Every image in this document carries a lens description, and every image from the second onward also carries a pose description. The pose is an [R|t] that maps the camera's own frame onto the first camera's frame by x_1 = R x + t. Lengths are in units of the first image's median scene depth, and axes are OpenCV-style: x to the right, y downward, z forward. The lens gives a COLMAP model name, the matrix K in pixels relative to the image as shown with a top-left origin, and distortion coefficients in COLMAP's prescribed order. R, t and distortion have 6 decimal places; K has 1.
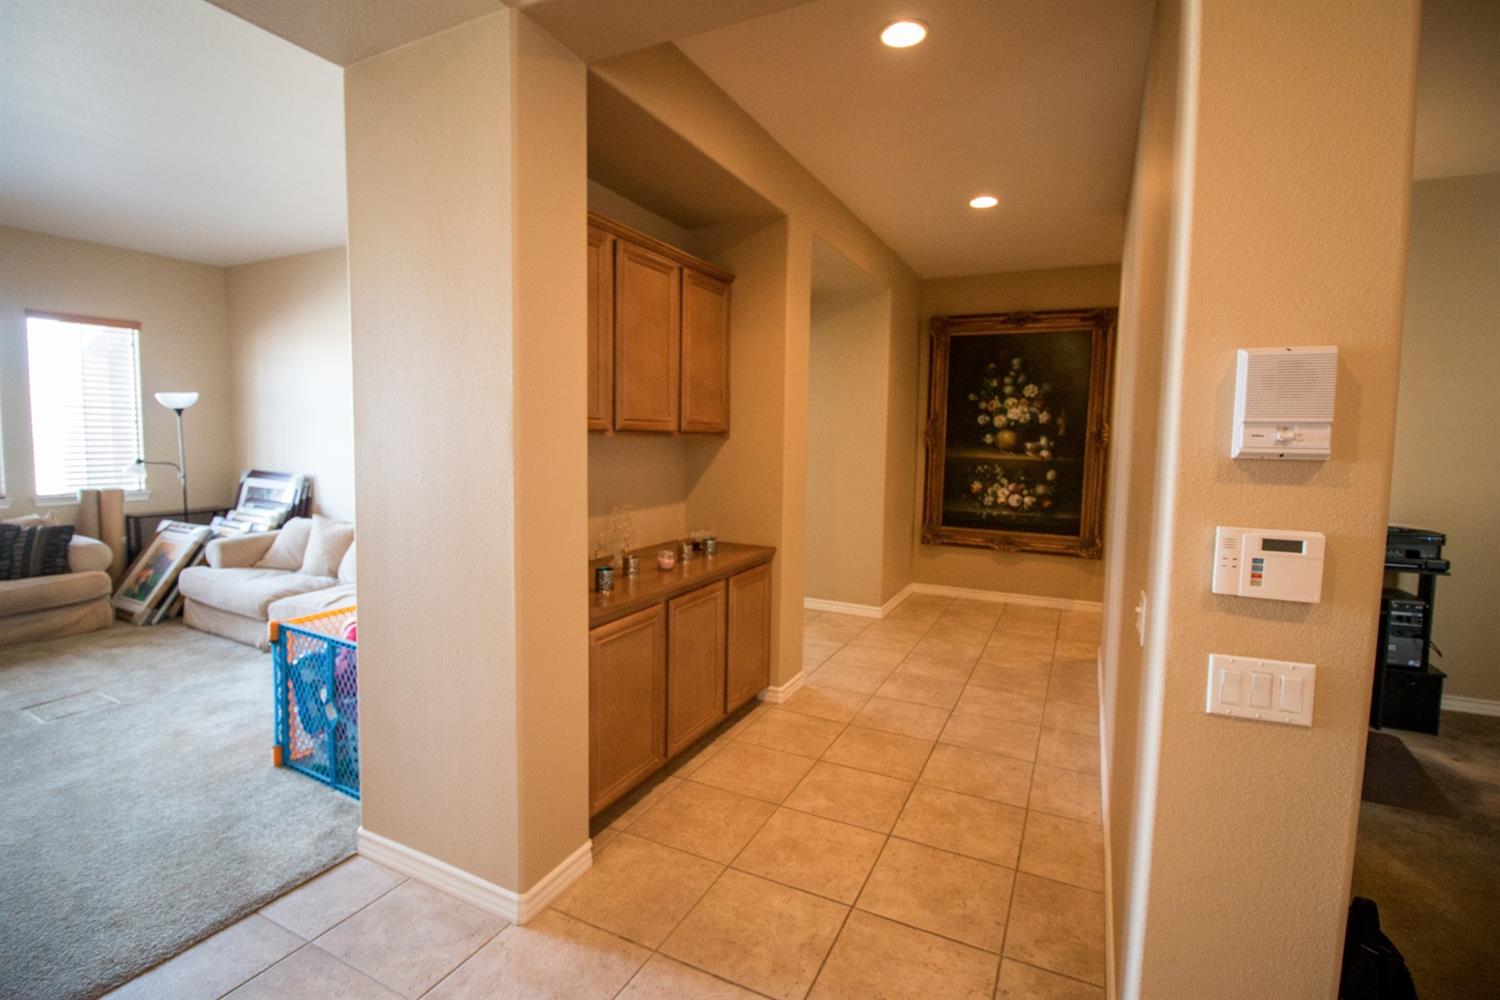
lens RADIAL K [[690.4, 0, 741.2], [0, 690.4, 487.2], [0, 0, 1]] dist [-0.006167, -0.010188]
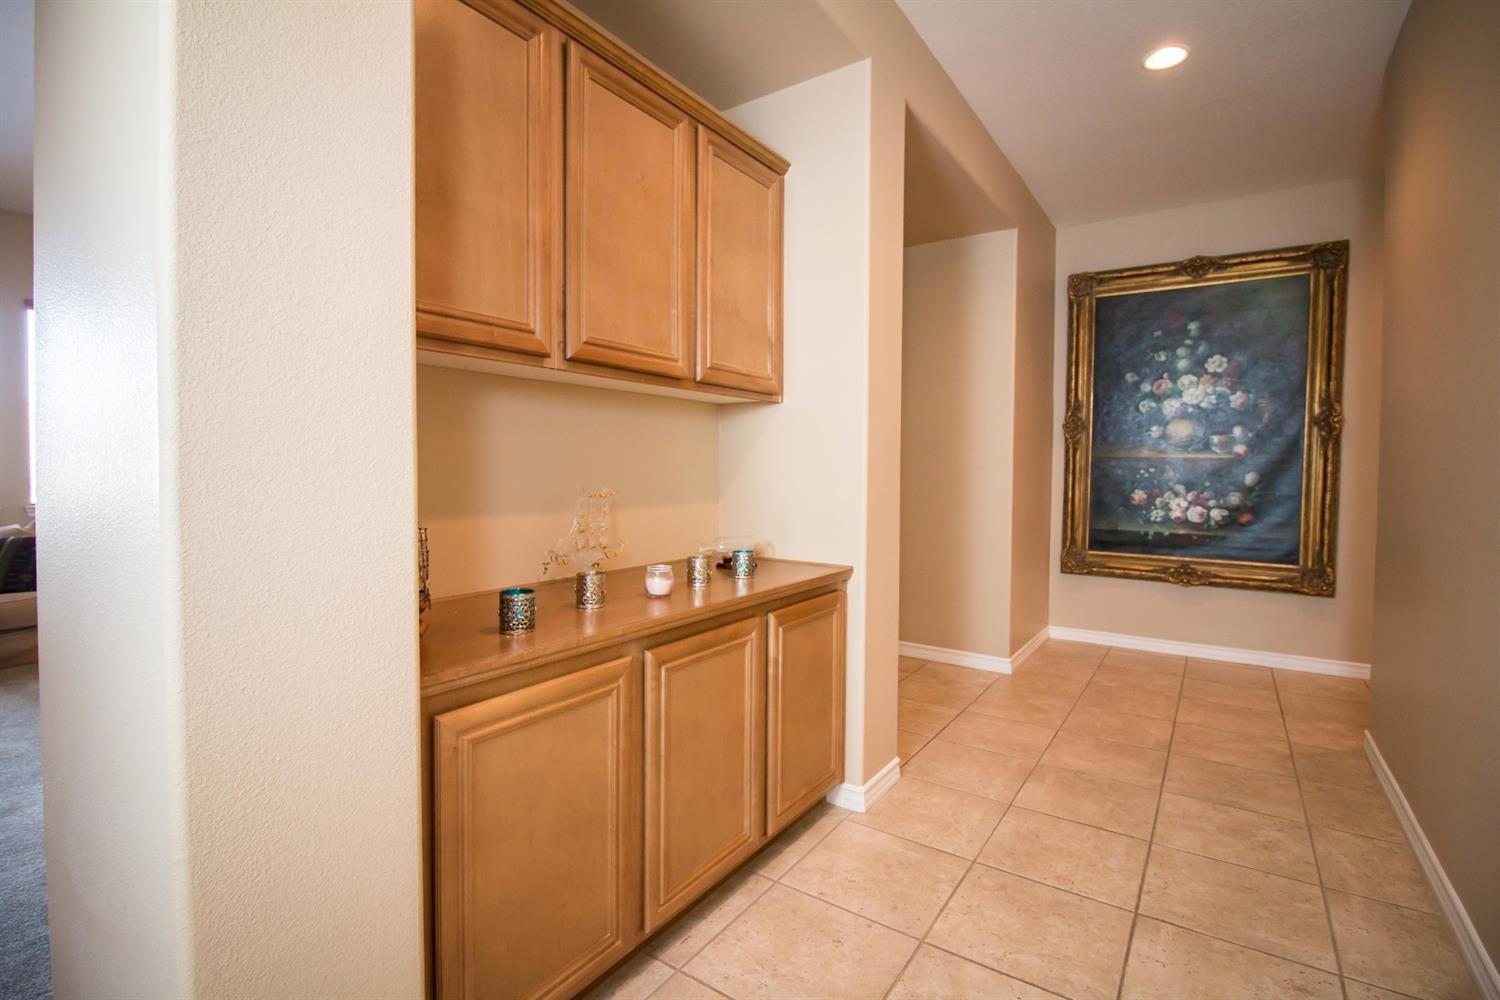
lens RADIAL K [[690.4, 0, 741.6], [0, 690.4, 489.2], [0, 0, 1]] dist [-0.006167, -0.010188]
pose [[0.989543, -0.004417, -0.144167, 0.030398], [-0.002332, 0.998910, -0.046613, 0.032981], [0.144216, 0.046462, 0.988455, 0.252775]]
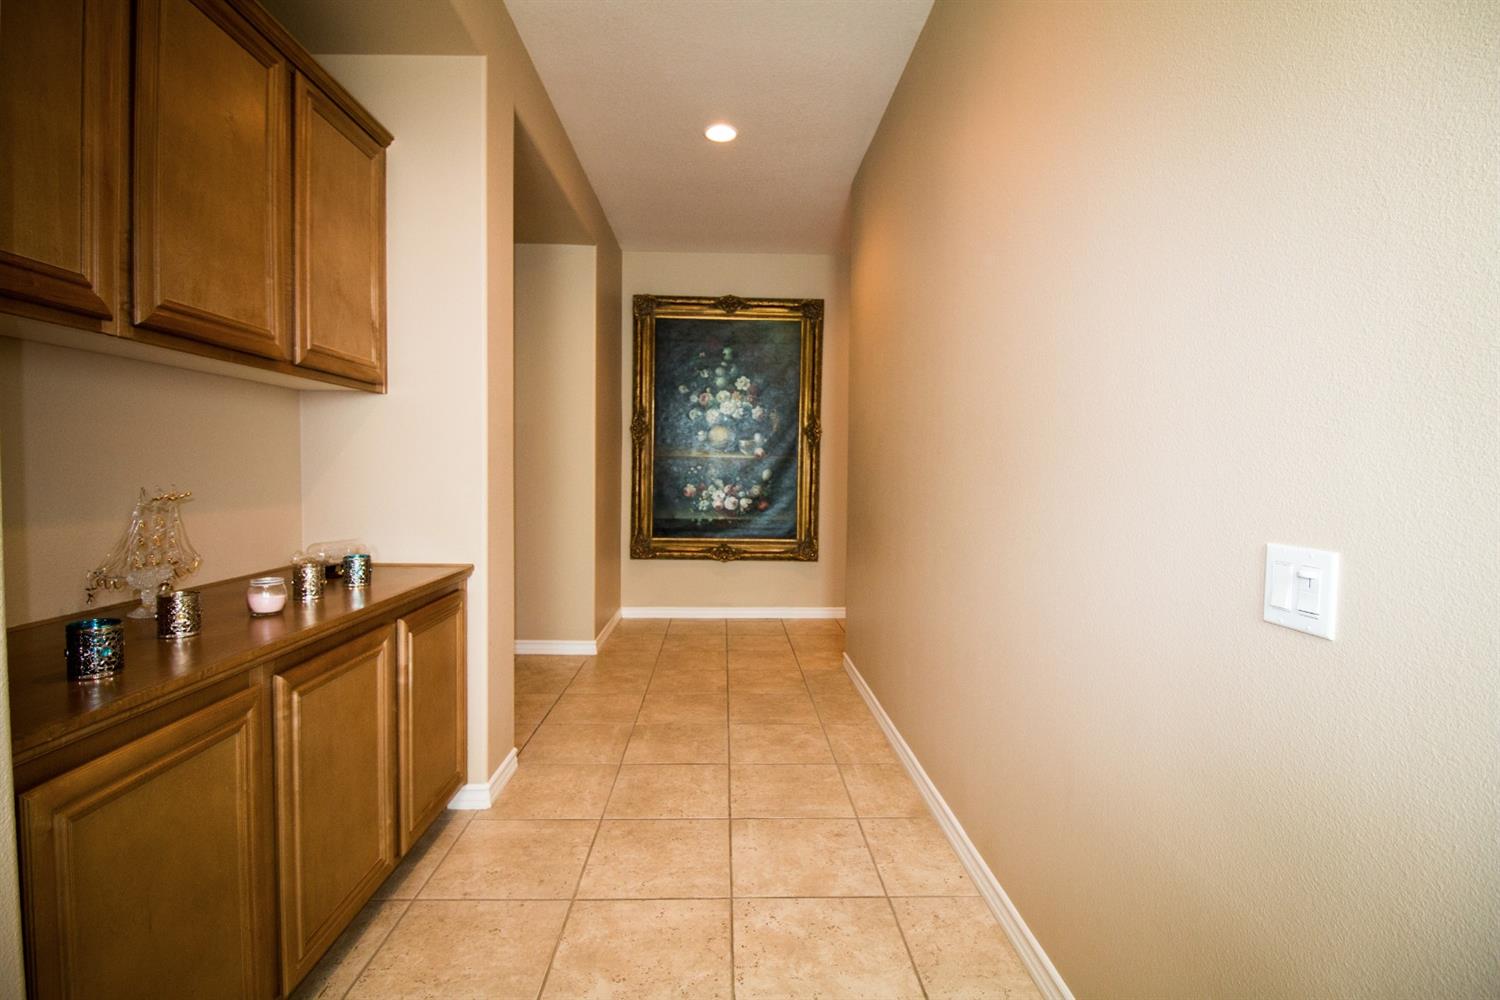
lens RADIAL K [[690.4, 0, 744.8], [0, 690.4, 489.6], [0, 0, 1]] dist [-0.006167, -0.010188]
pose [[0.879030, -0.021140, 0.476298, -0.023052], [0.040067, 0.998758, -0.029617, 0.034310], [-0.475080, 0.045118, 0.878785, 0.231906]]
